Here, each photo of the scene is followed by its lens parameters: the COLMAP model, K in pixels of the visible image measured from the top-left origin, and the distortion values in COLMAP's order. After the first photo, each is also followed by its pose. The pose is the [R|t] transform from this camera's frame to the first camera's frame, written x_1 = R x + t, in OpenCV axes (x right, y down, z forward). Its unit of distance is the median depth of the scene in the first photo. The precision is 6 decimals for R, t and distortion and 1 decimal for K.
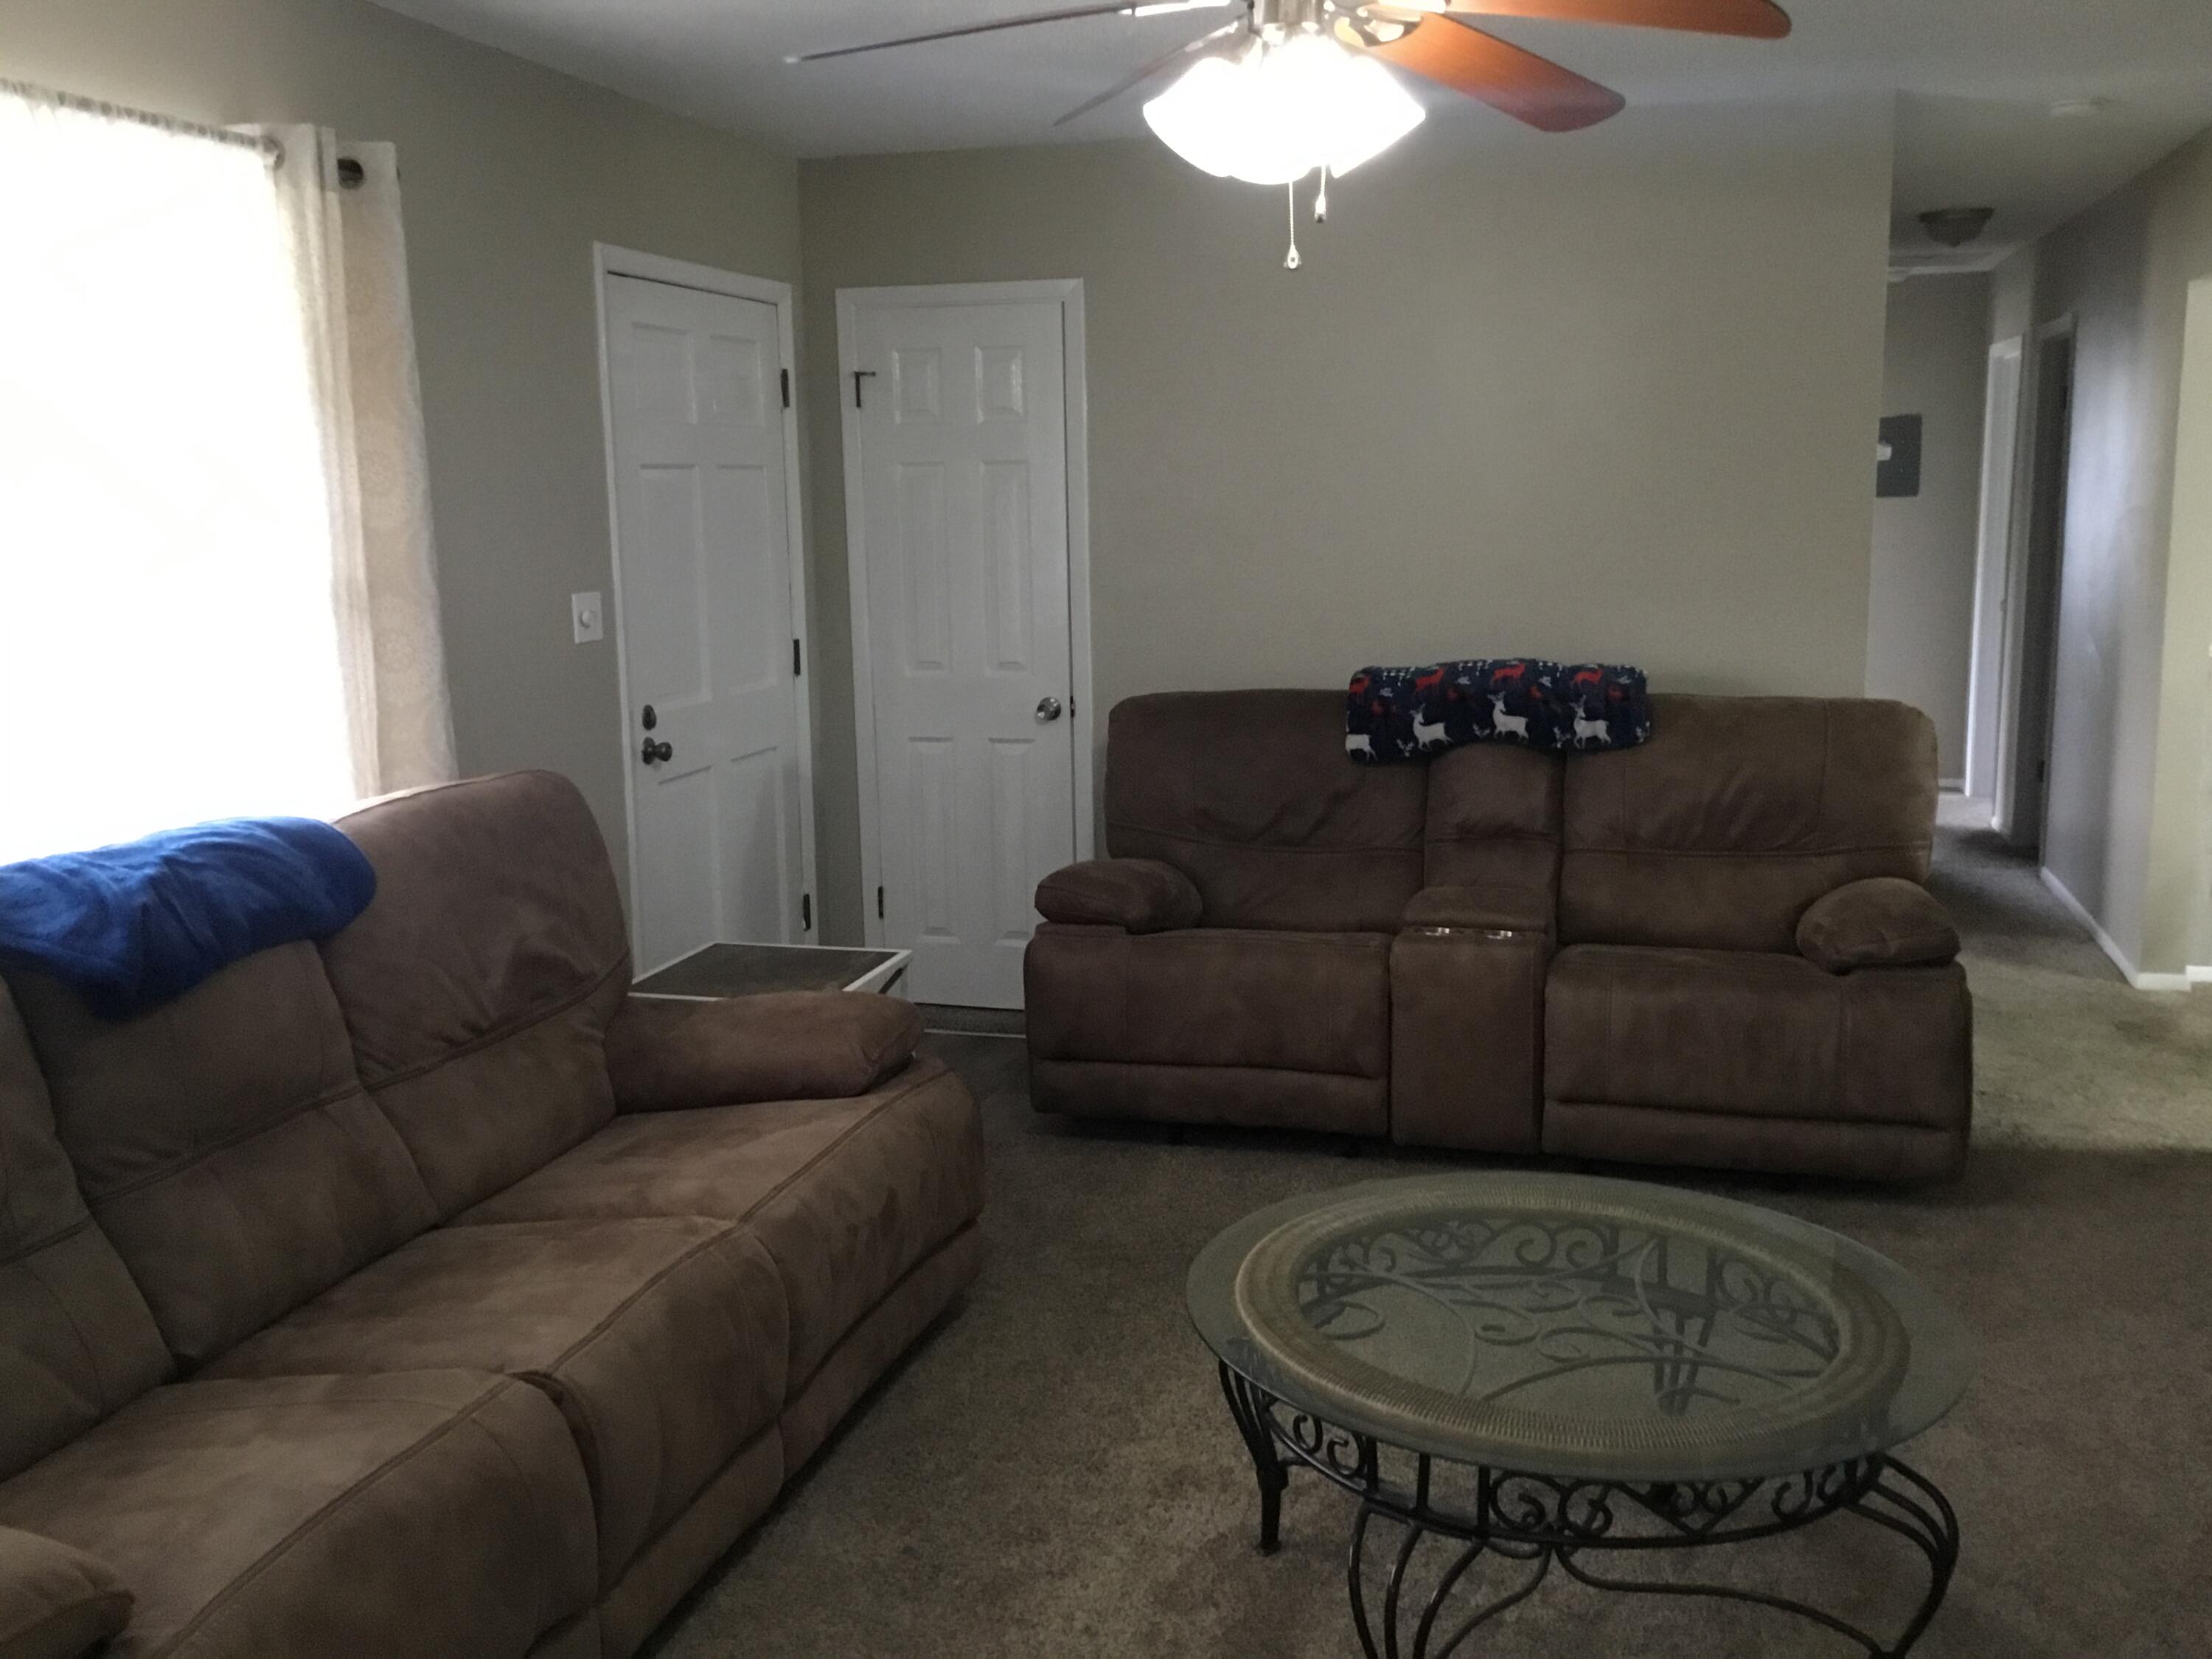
lens RADIAL K [[1996.2, 0, 1110.2], [0, 1996.2, 827.8], [0, 0, 1]] dist [0.114742, -0.226795]
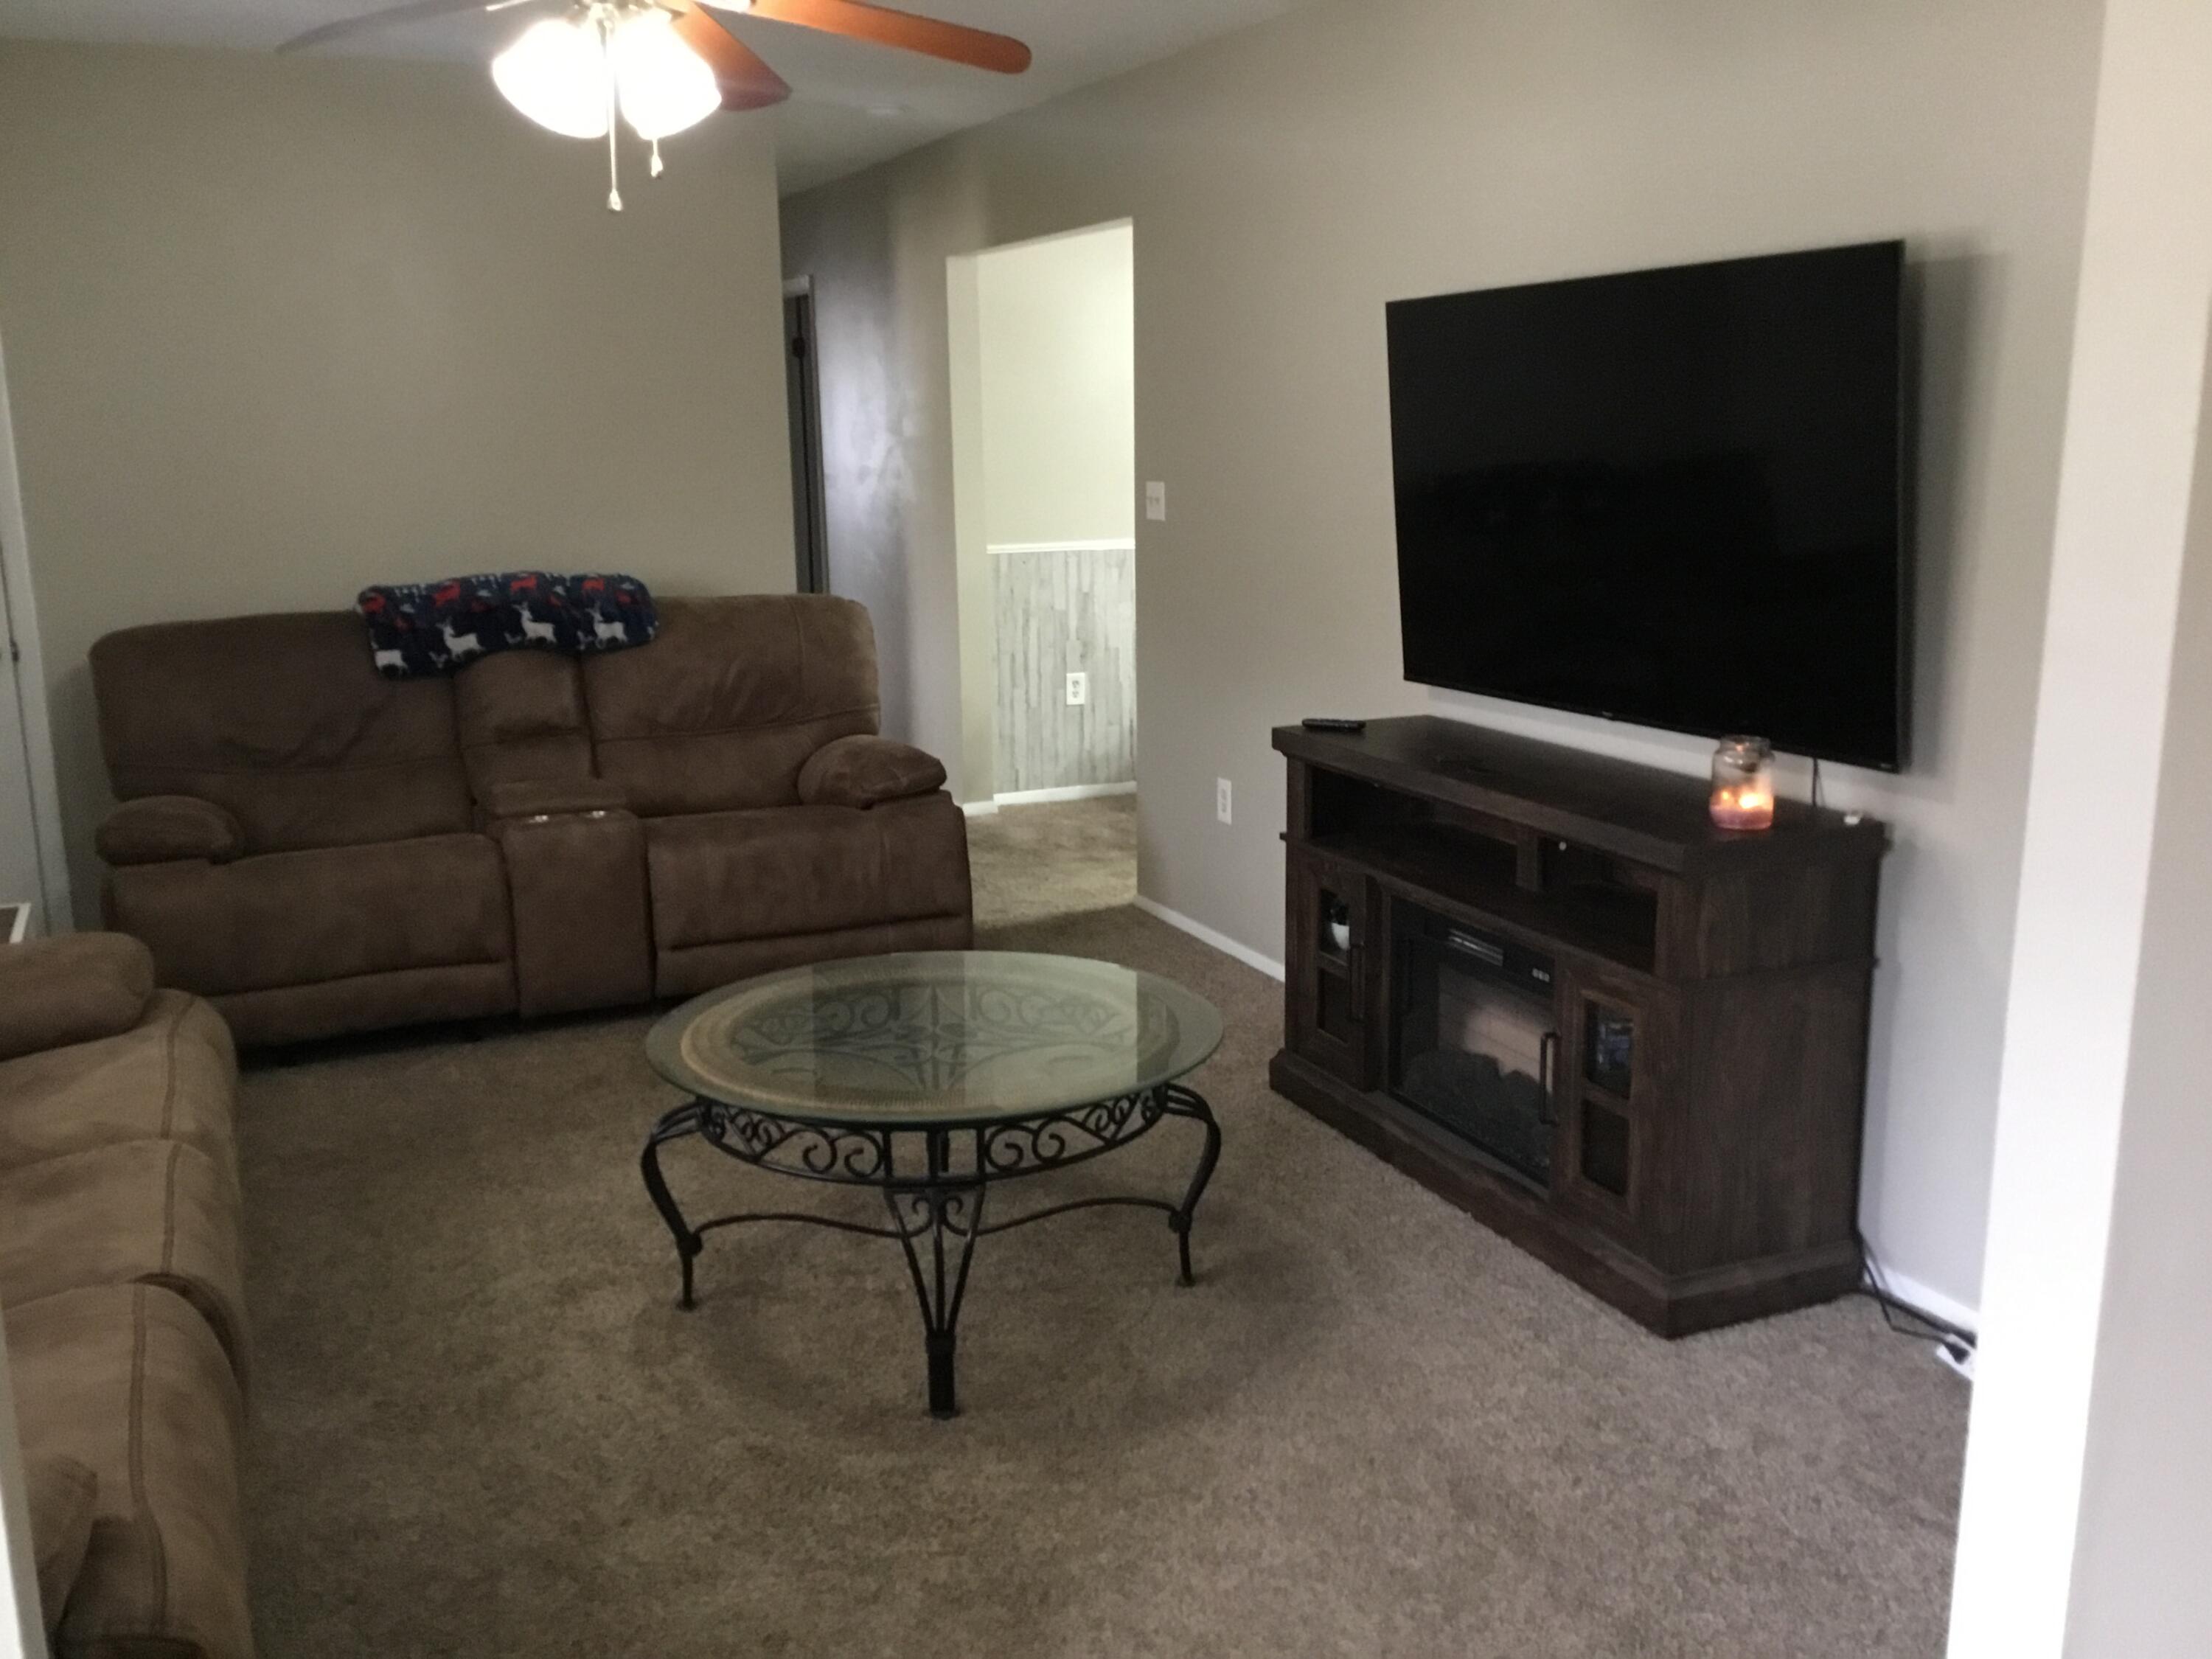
lens RADIAL K [[1996.2, 0, 1110.2], [0, 1996.2, 827.8], [0, 0, 1]] dist [0.114742, -0.226795]
pose [[0.766753, -0.125159, 0.629623, -0.268799], [0.108655, 0.991961, 0.064867, 0.017820], [-0.632680, 0.018675, 0.774188, -0.045799]]
